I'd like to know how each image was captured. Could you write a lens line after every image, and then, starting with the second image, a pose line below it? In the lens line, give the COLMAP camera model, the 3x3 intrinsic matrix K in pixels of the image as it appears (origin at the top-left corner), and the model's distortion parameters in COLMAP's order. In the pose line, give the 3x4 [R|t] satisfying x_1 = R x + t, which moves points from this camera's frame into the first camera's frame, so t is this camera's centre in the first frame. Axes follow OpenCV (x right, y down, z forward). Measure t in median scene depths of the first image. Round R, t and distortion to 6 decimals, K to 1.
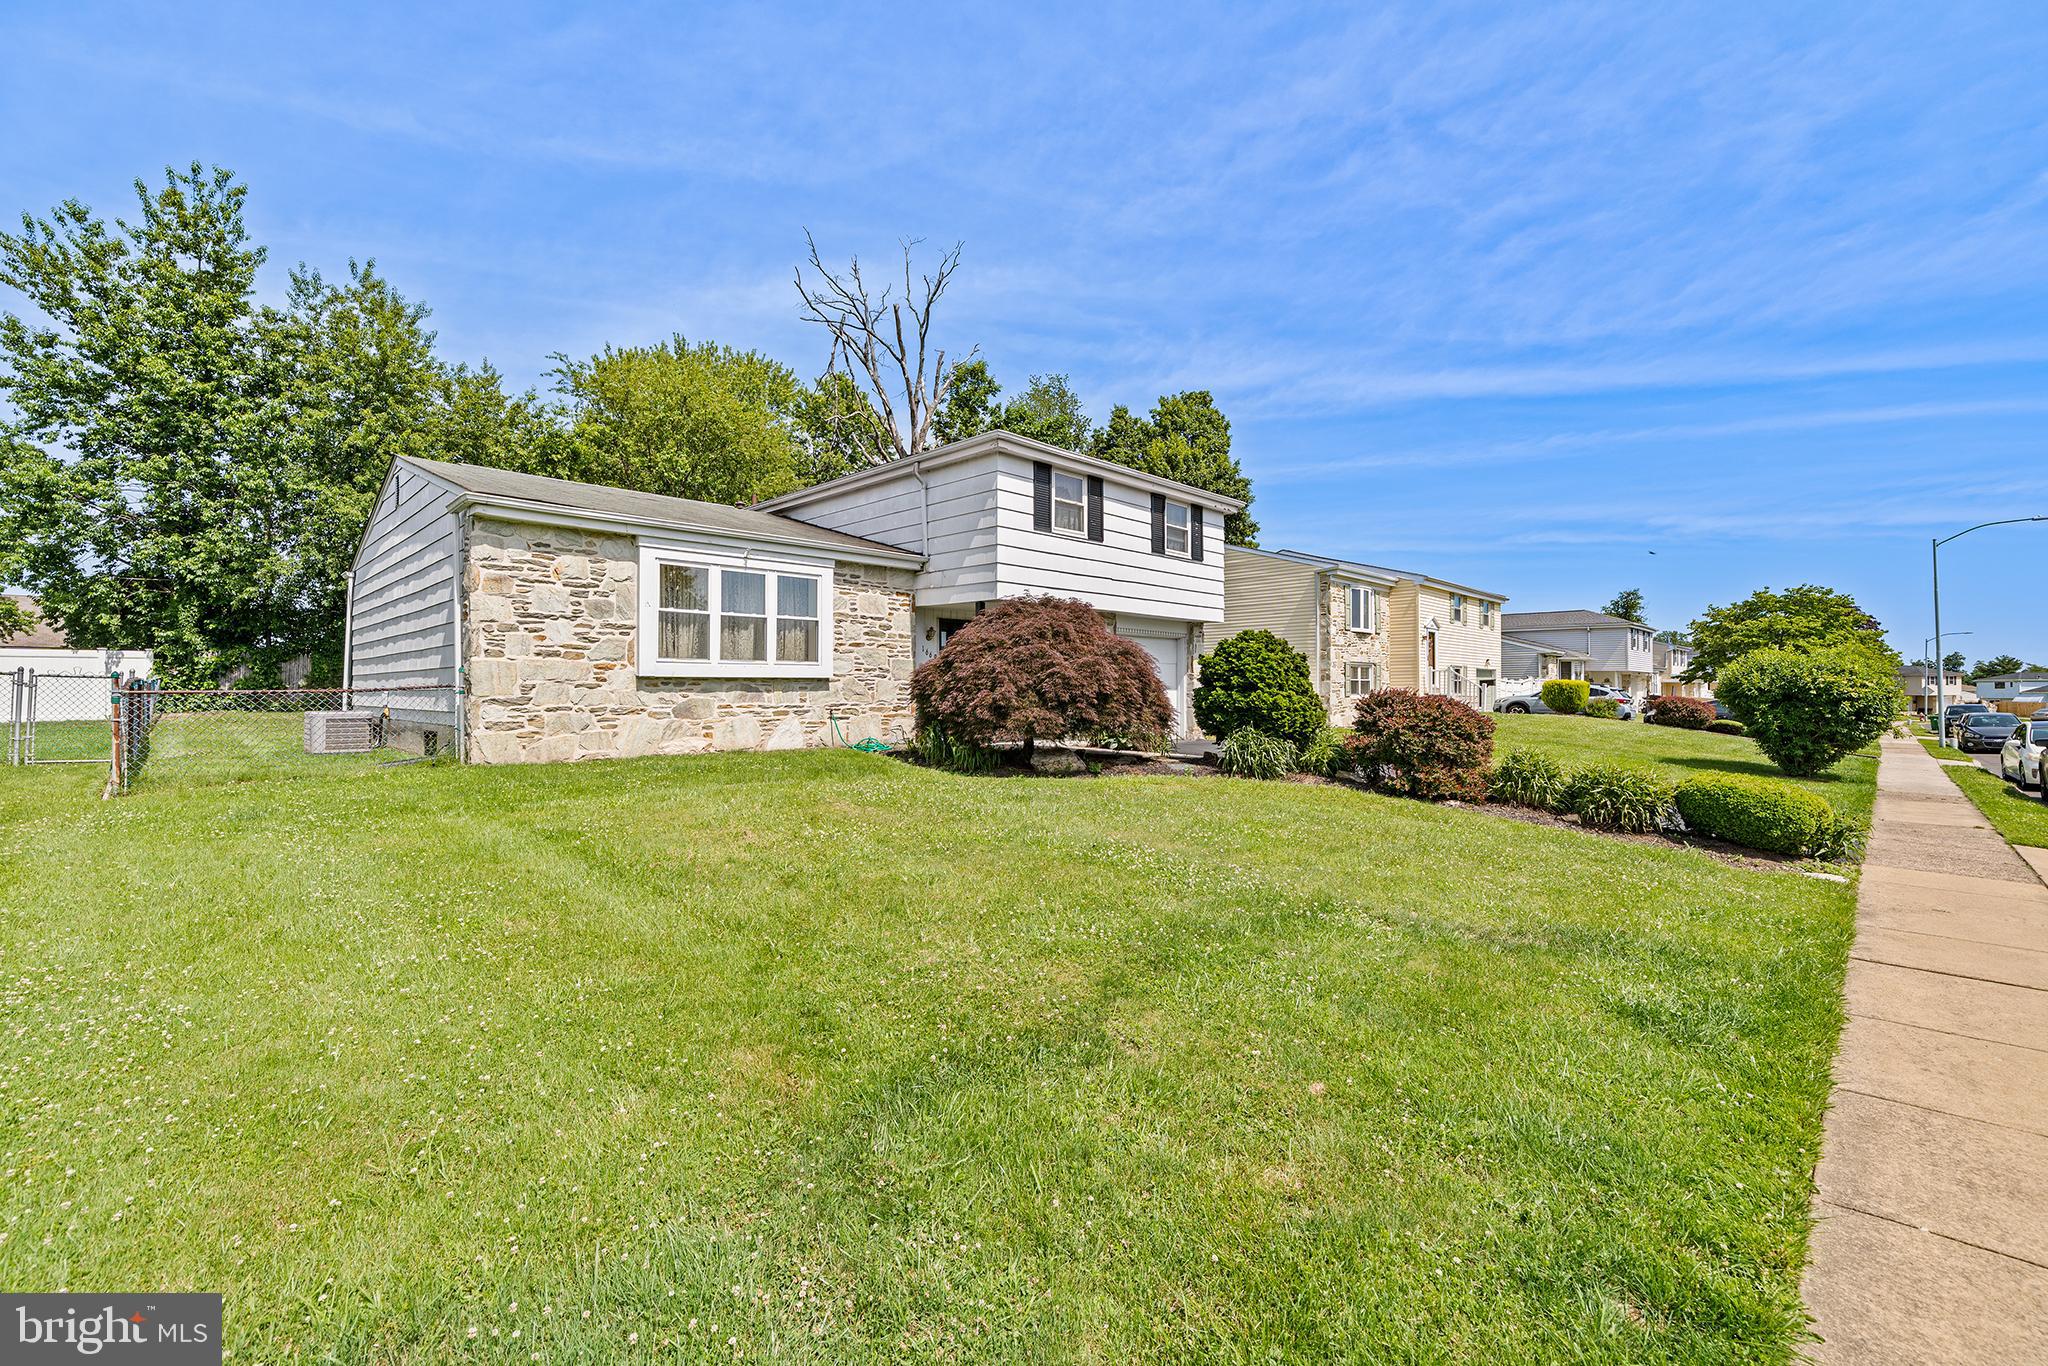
lens RADIAL K [[866.7, 0, 1014.4], [0, 866.7, 679.9], [0, 0, 1]] dist [0.000310, -0.000133]
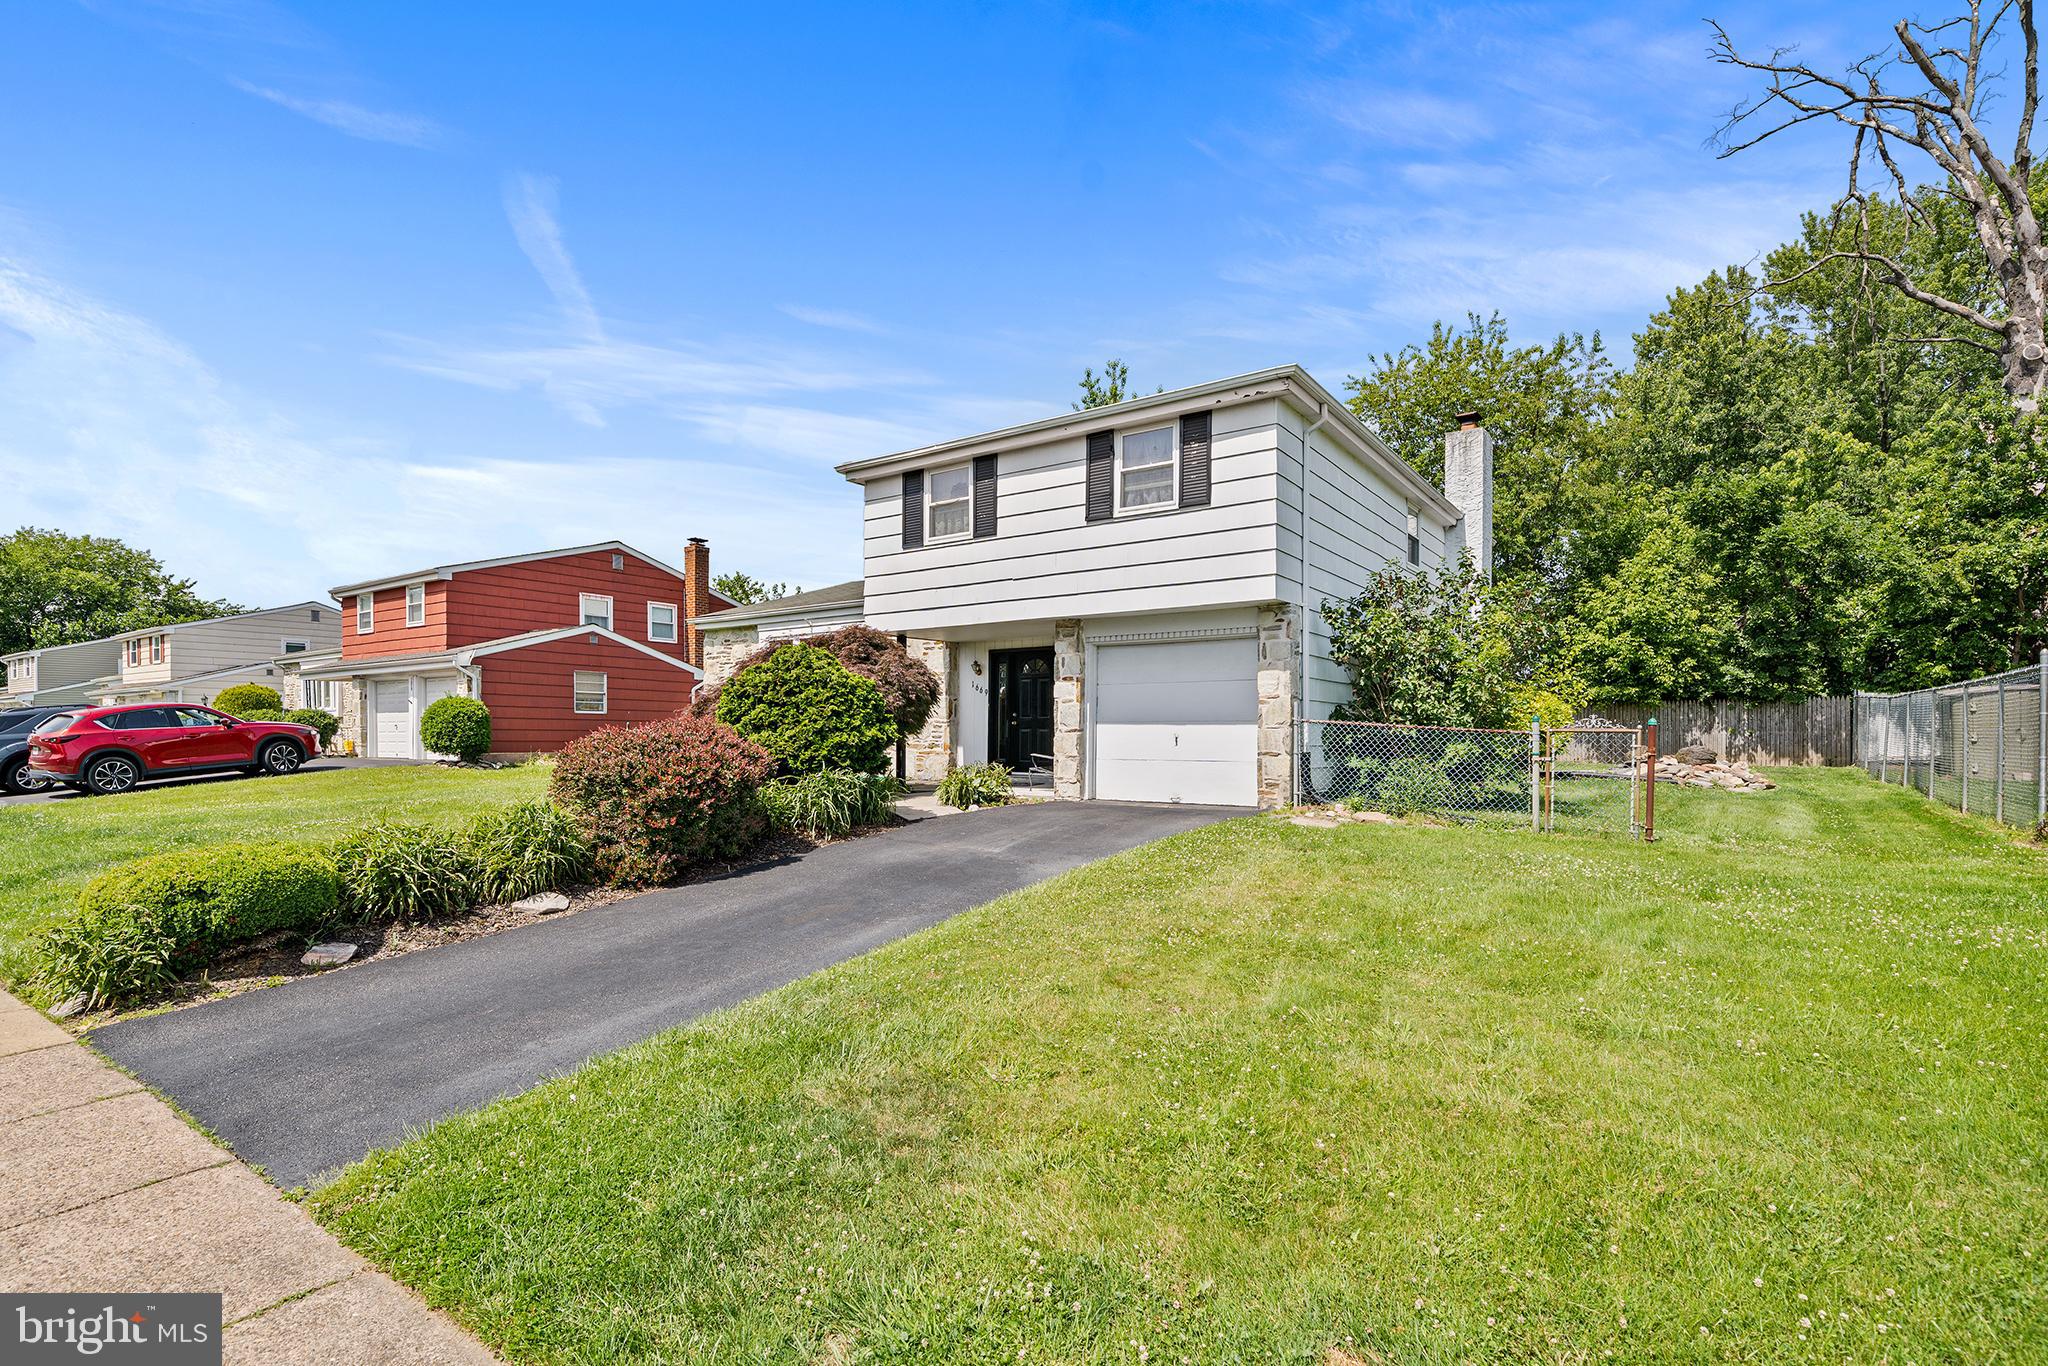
lens RADIAL K [[980.8, 0, 1006.1], [0, 980.8, 759.7], [0, 0, 1]] dist [0.001544, 0.000822]
pose [[0.167772, 0.020971, -0.985603, 1.206278], [0.010216, 0.999683, 0.023010, 0.028352], [0.985773, -0.013929, 0.167505, 1.058742]]
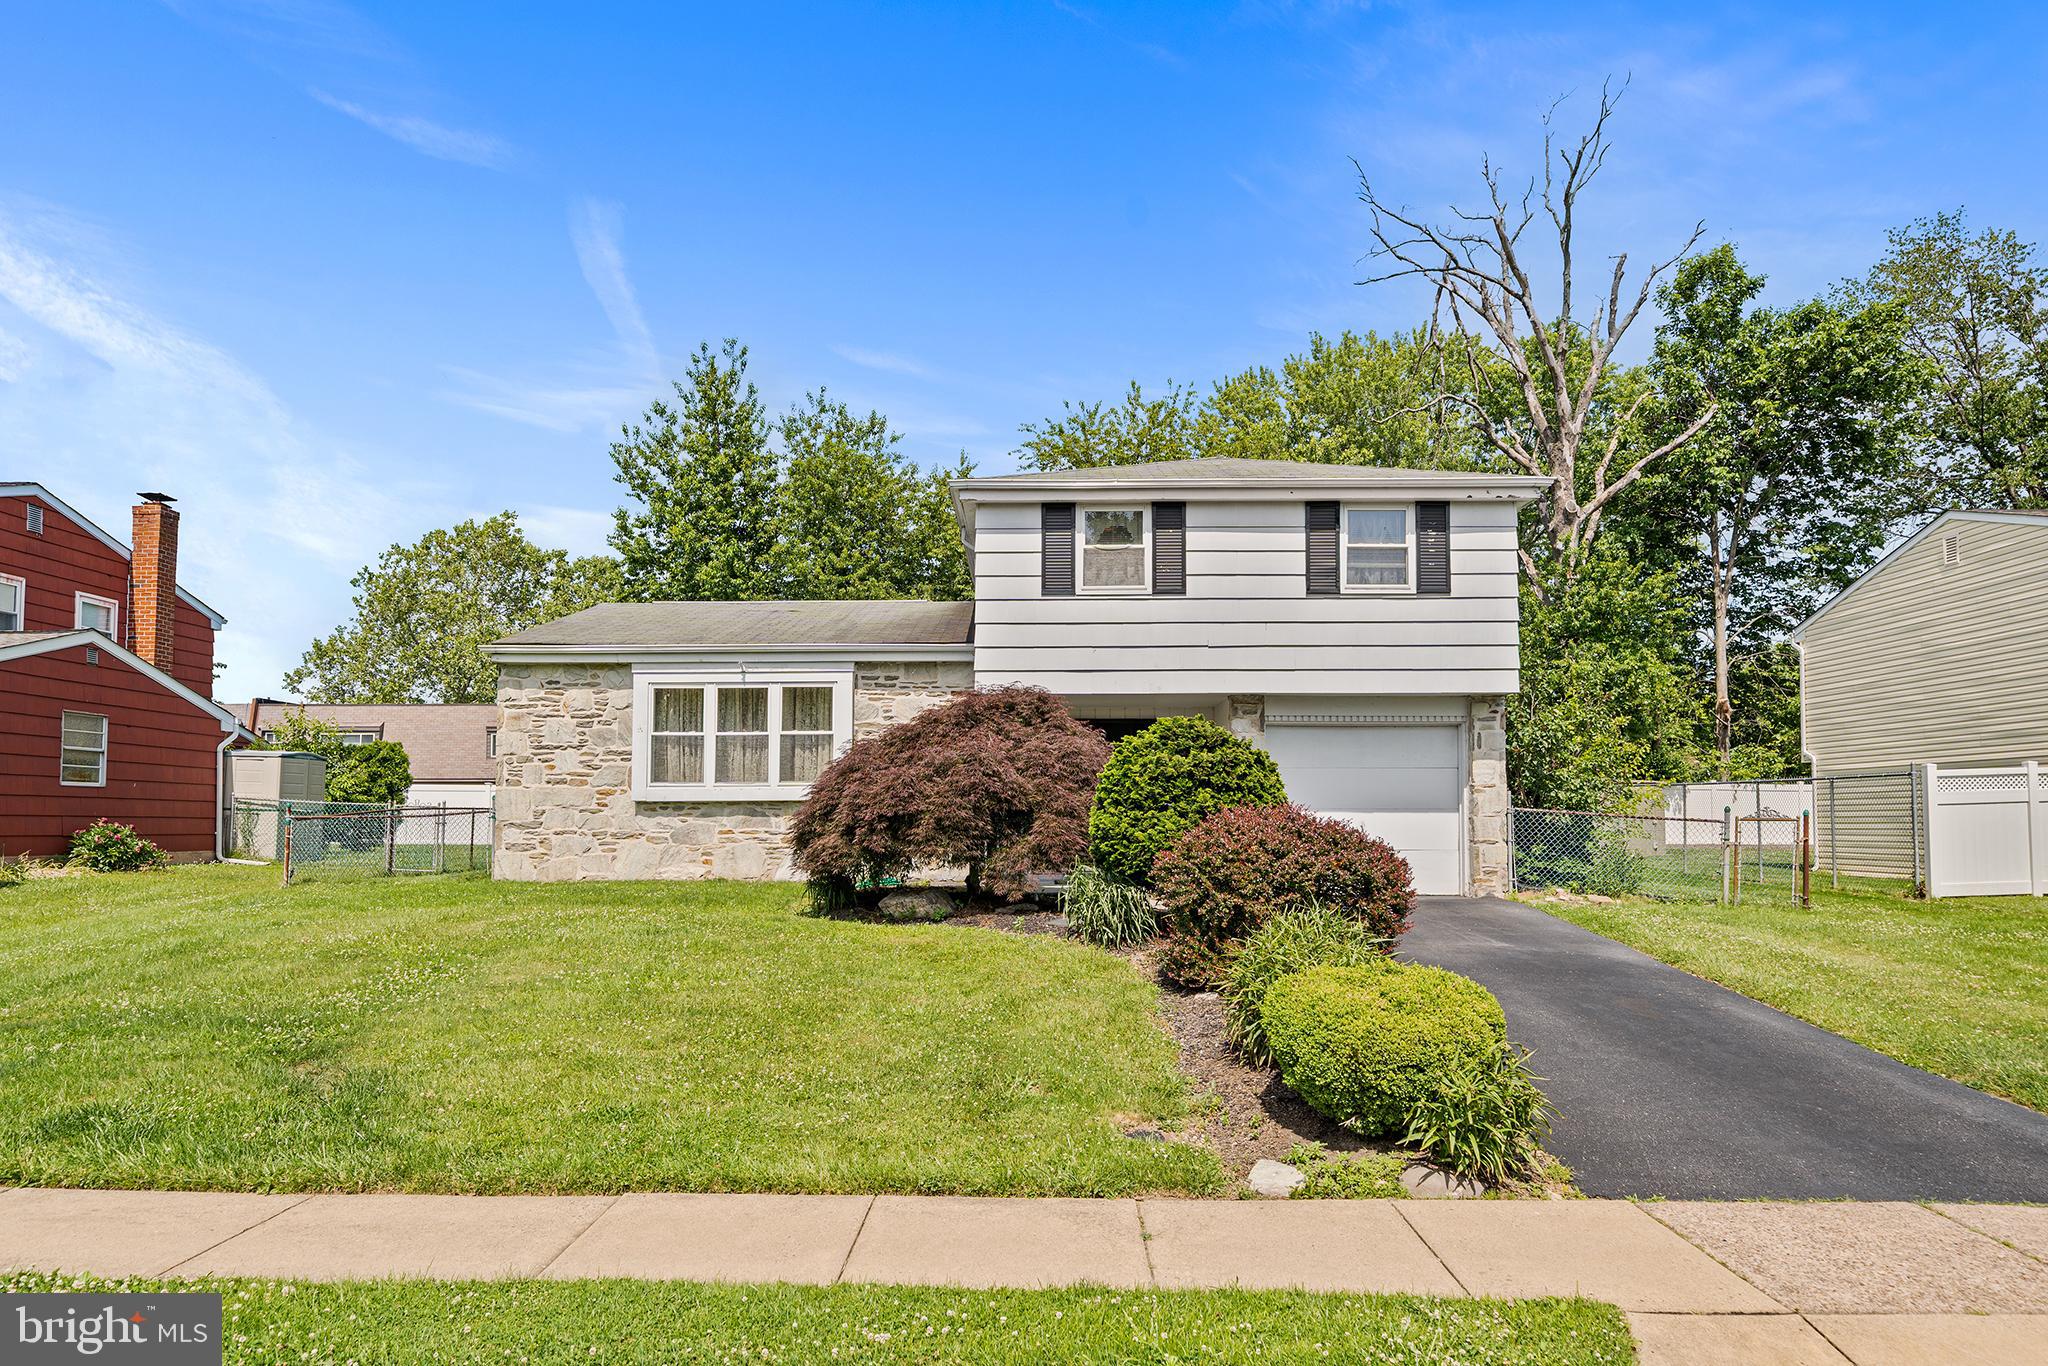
lens RADIAL K [[1309.1, 0, 1008.2], [0, 1309.1, 763.0], [0, 0, 1]] dist [0.004366, -0.000554]
pose [[0.695605, -0.035224, -0.717560, 0.909572], [0.010502, 0.999189, -0.038868, 0.014392], [0.718347, 0.019501, 0.695411, 0.233405]]
